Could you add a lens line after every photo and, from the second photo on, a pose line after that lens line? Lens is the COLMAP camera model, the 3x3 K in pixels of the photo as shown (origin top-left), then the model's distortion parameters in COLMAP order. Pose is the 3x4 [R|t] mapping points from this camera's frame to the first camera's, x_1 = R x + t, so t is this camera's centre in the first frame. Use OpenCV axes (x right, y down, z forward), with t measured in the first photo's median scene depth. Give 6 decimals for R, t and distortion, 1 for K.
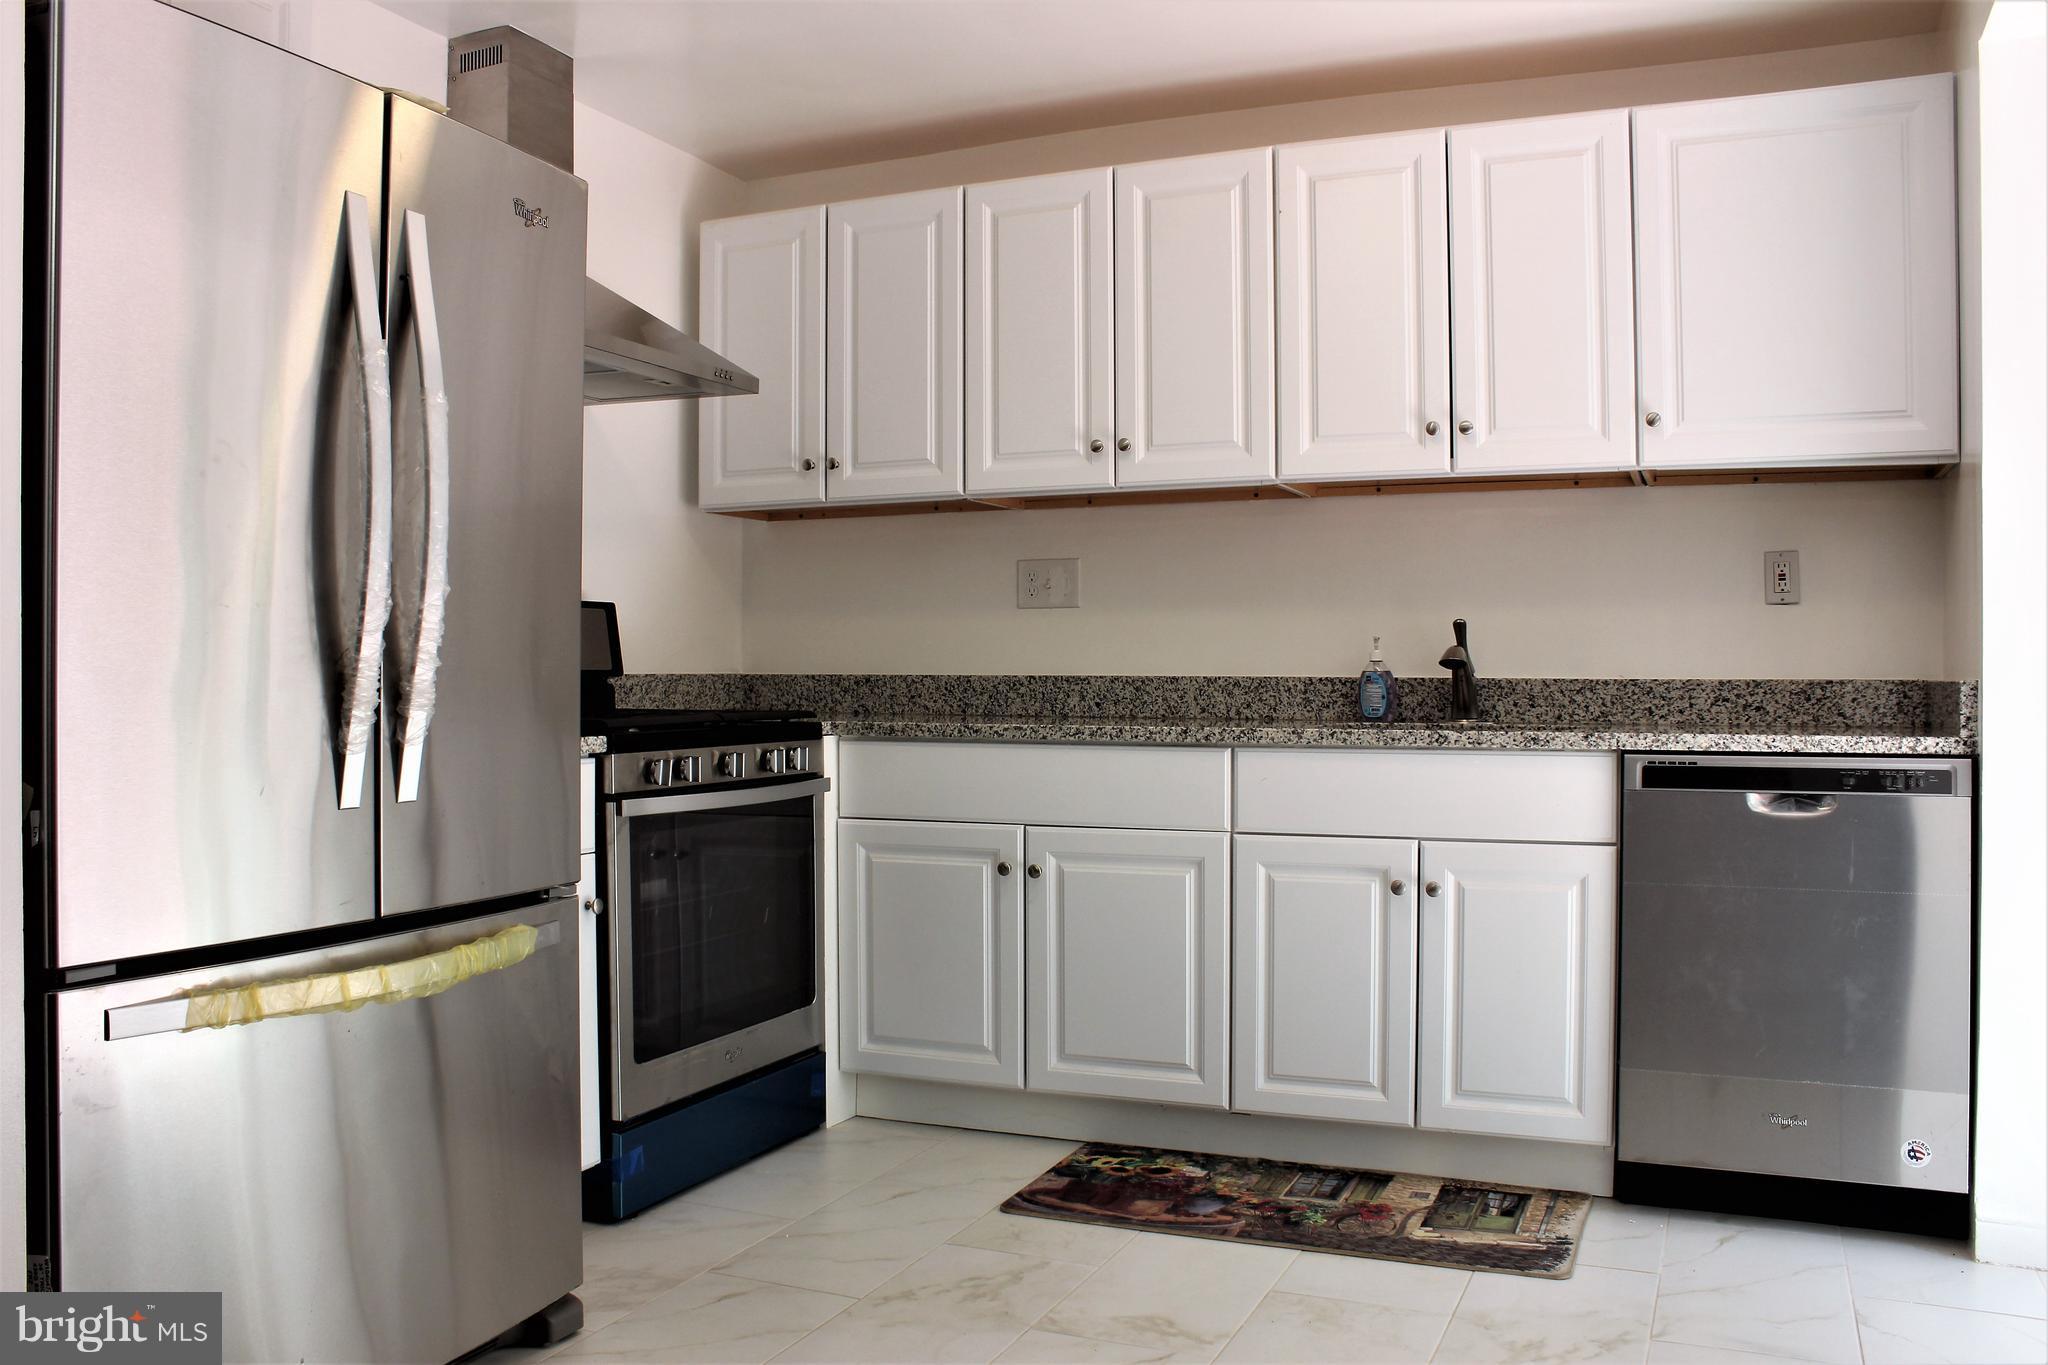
lens RADIAL K [[1694.3, 0, 1016.5], [0, 1694.3, 681.0], [0, 0, 1]] dist [-0.161910, 0.132484]
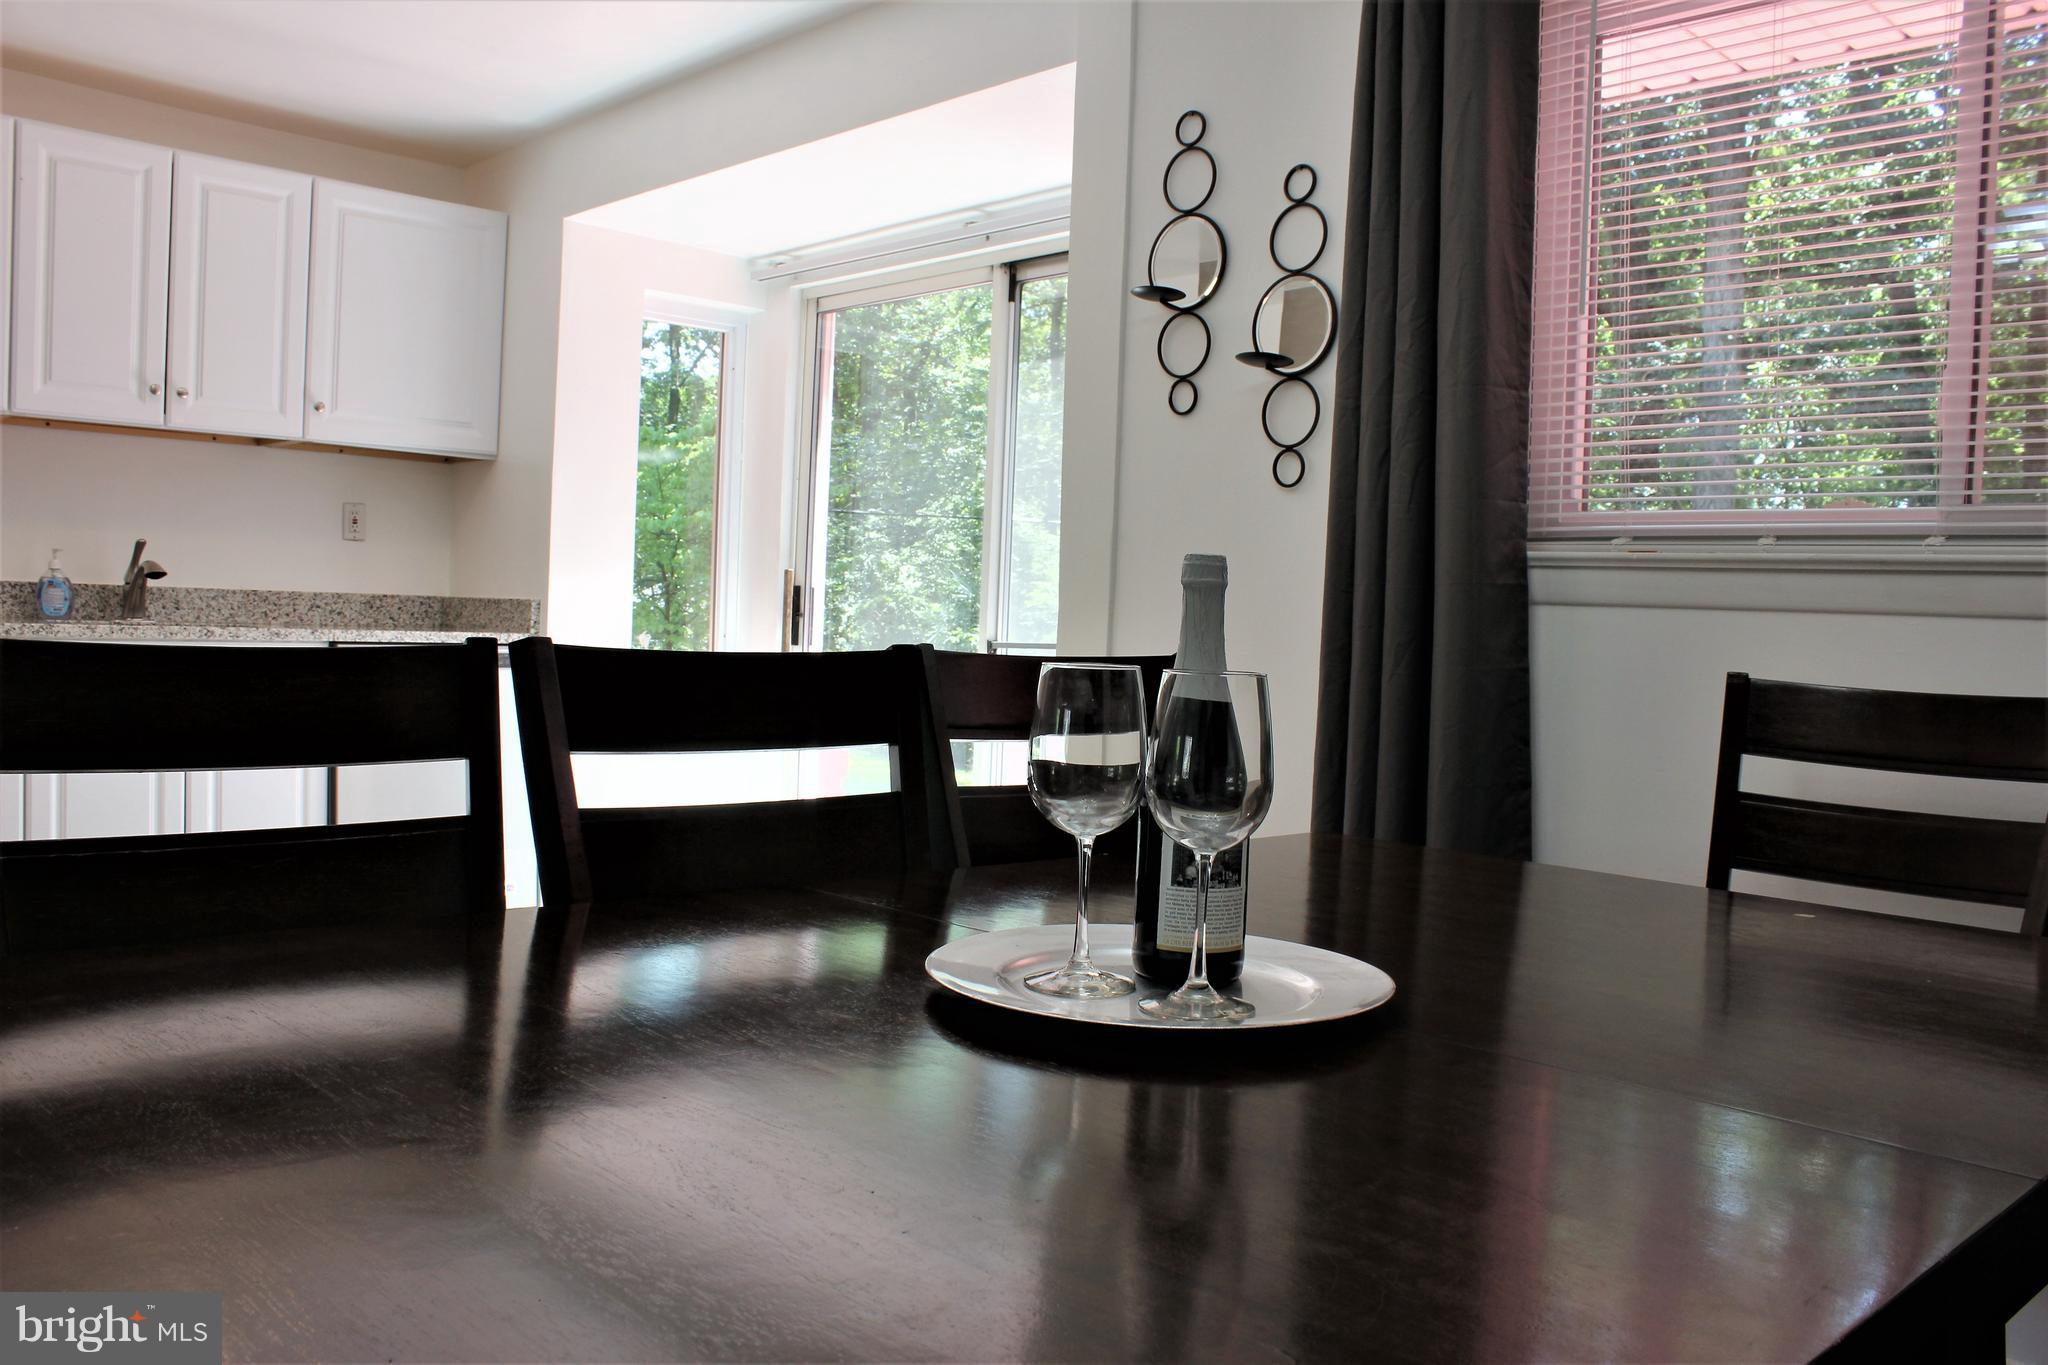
lens RADIAL K [[1694.3, 0, 1024.1], [0, 1694.3, 676.9], [0, 0, 1]] dist [-0.161910, 0.132484]
pose [[0.381173, -0.021039, 0.924264, -0.653492], [-0.032852, 0.998801, 0.036284, 0.000340], [-0.923920, -0.044194, 0.380025, -0.089355]]
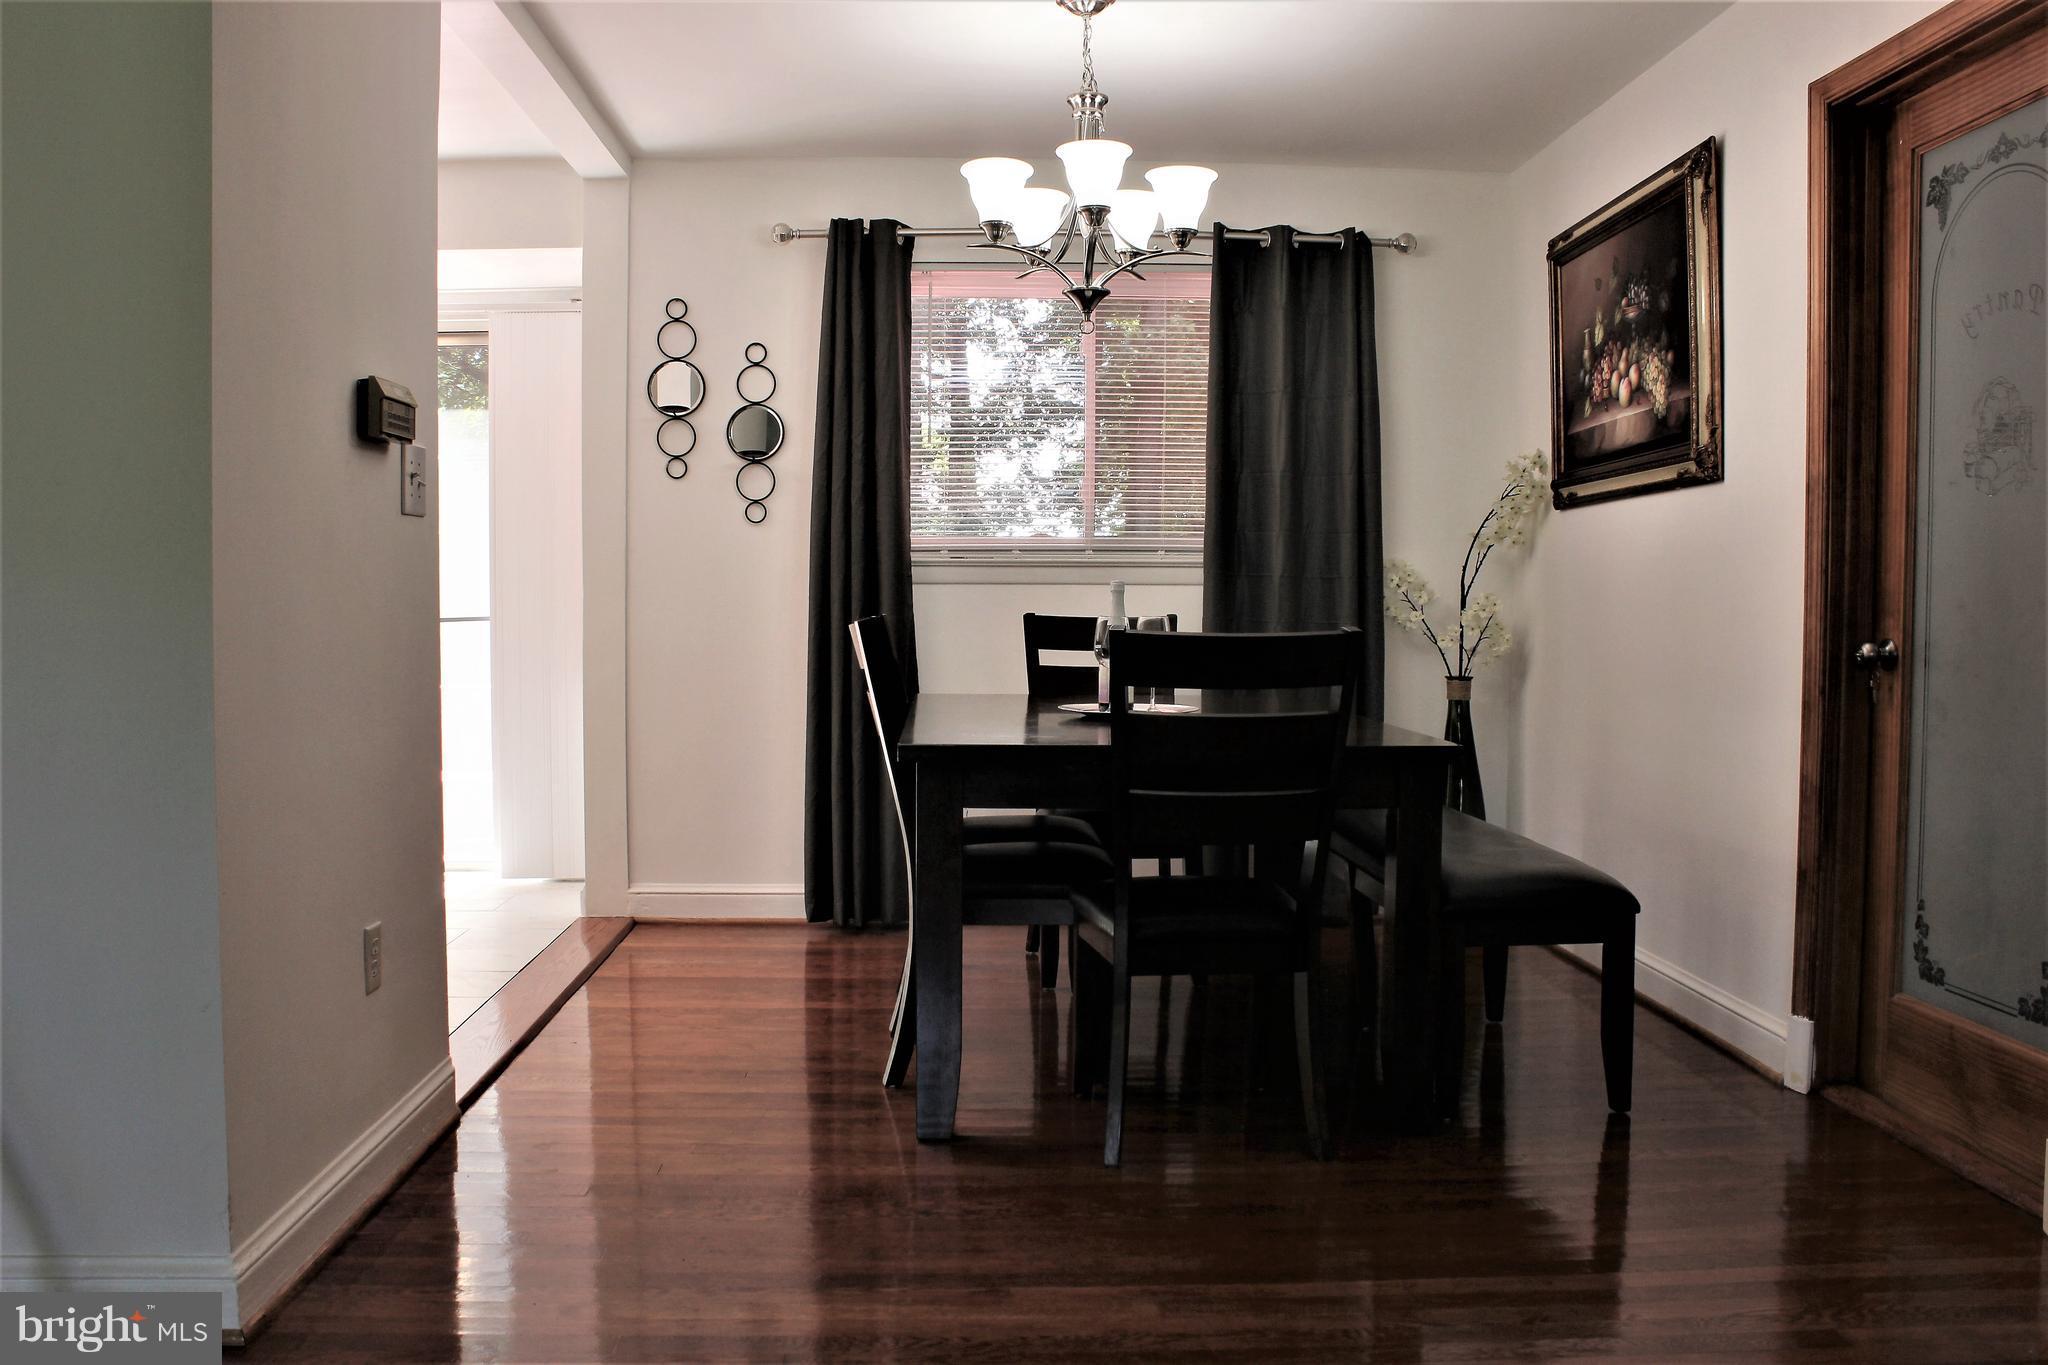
lens RADIAL K [[1694.3, 0, 1031.4], [0, 1694.3, 686.1], [0, 0, 1]] dist [-0.161910, 0.132484]
pose [[-0.444274, -0.051993, 0.894381, -1.292931], [0.000869, 0.998289, 0.058465, -0.009453], [-0.895891, 0.026751, -0.443469, 0.556909]]
